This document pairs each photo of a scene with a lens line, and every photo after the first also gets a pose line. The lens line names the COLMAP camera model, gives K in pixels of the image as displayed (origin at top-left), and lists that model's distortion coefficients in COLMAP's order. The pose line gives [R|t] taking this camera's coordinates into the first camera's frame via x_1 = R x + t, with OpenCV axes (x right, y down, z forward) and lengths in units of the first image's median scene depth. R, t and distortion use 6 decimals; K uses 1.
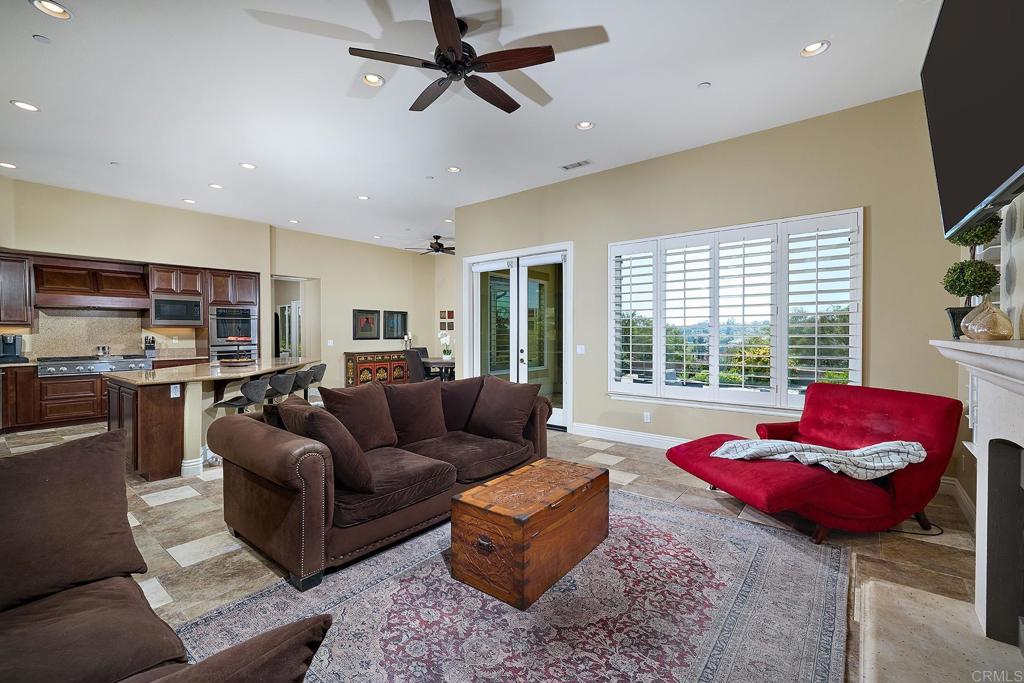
lens RADIAL K [[441.6, 0, 514.0], [0, 441.6, 337.3], [0, 0, 1]] dist [0.002852, 0.000361]
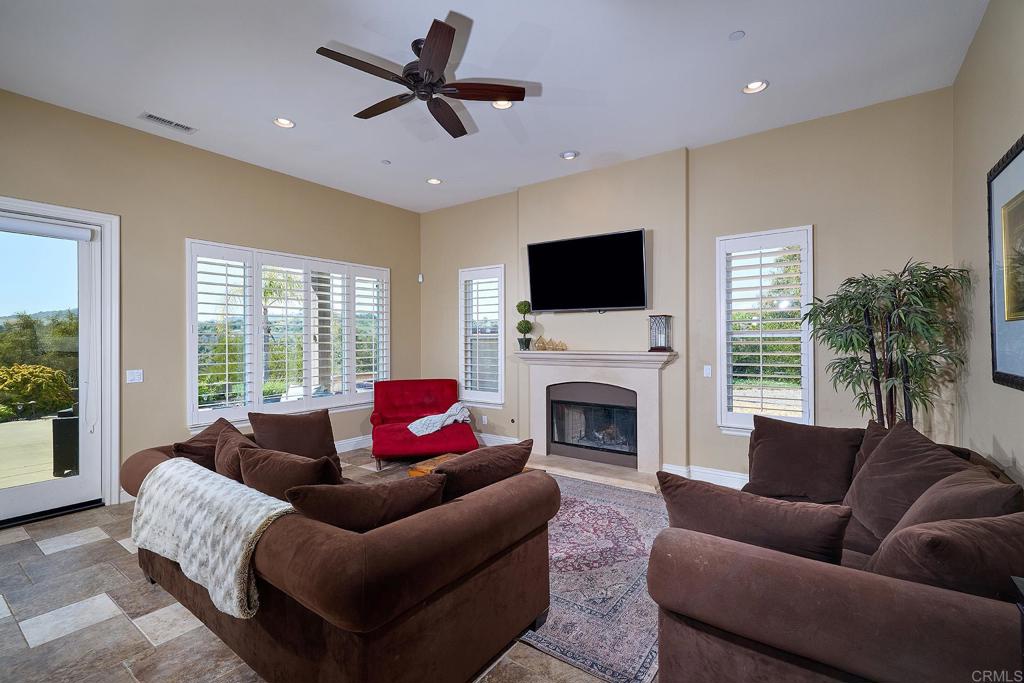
lens RADIAL K [[441.6, 0, 509.3], [0, 441.6, 339.3], [0, 0, 1]] dist [0.002852, 0.000361]
pose [[-0.036248, 0.003881, 0.999335, -1.612931], [0.012802, 0.999912, -0.003419, -0.054551], [-0.999261, 0.012670, -0.036295, 1.225334]]
